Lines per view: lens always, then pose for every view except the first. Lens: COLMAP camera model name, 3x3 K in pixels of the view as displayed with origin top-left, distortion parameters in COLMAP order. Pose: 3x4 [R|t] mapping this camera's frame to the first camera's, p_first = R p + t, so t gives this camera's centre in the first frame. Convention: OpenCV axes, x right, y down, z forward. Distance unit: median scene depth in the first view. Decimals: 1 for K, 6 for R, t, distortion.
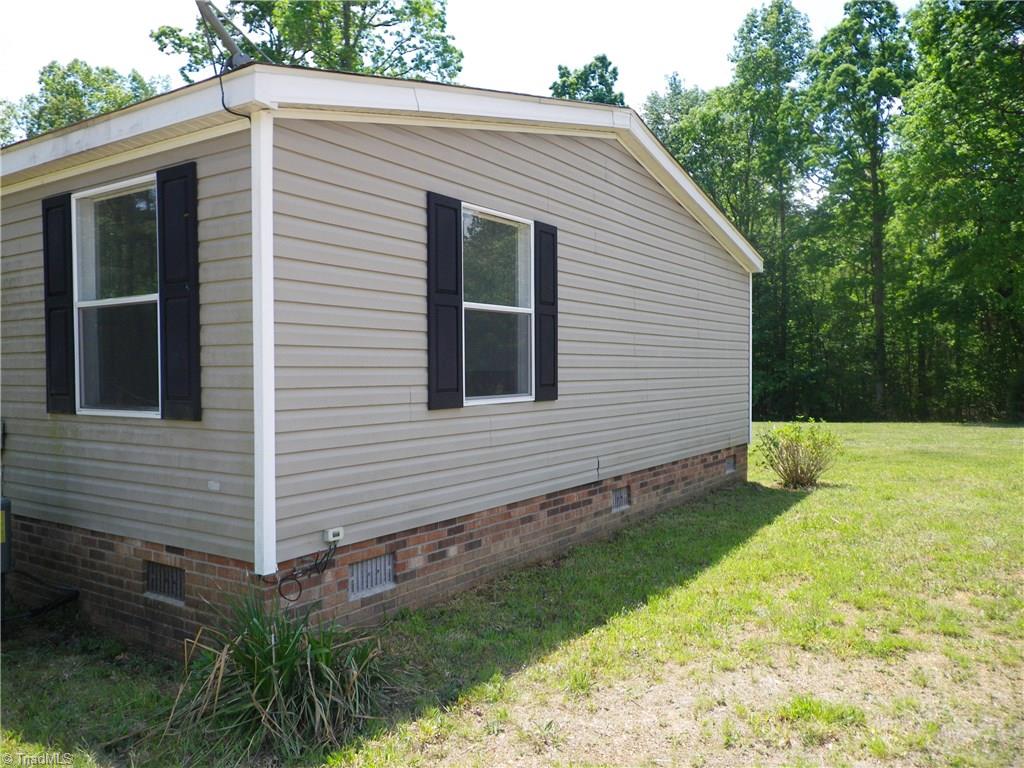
lens RADIAL K [[783.0, 0, 515.6], [0, 783.0, 378.5], [0, 0, 1]] dist [0.004057, 0.004861]
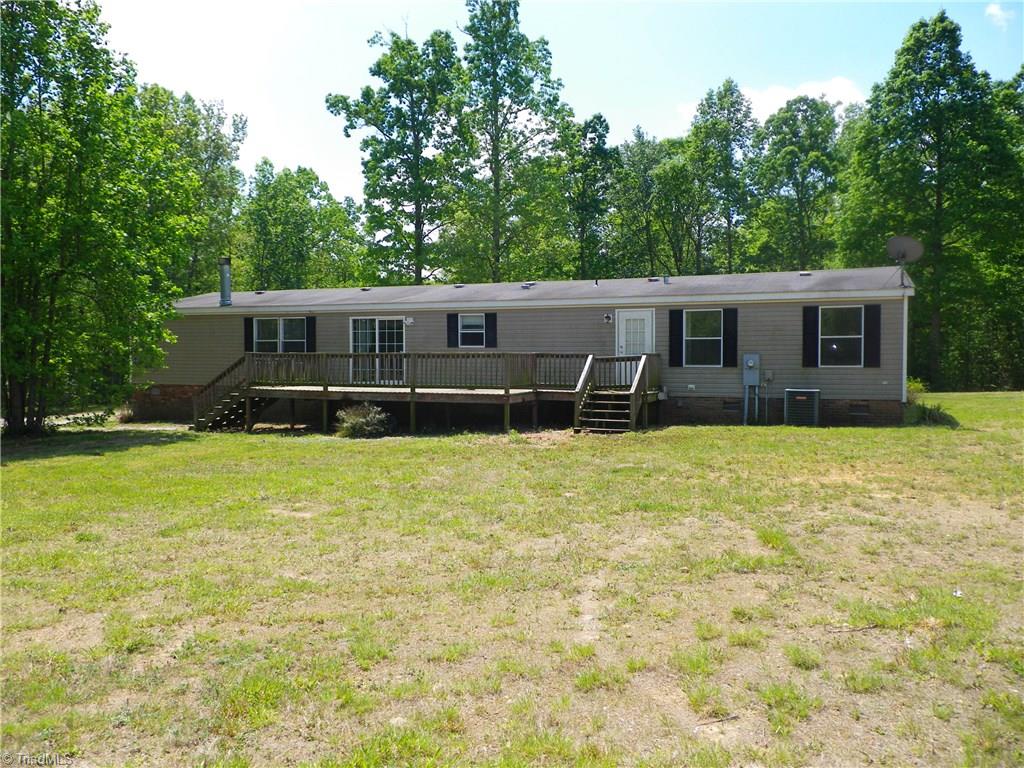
lens RADIAL K [[783.0, 0, 515.6], [0, 783.0, 378.5], [0, 0, 1]] dist [0.004057, 0.004861]
pose [[0.980242, 0.006102, 0.197709, -0.351686], [-0.008364, 0.999909, 0.010607, 0.009573], [-0.197626, -0.012051, 0.980203, -0.302521]]
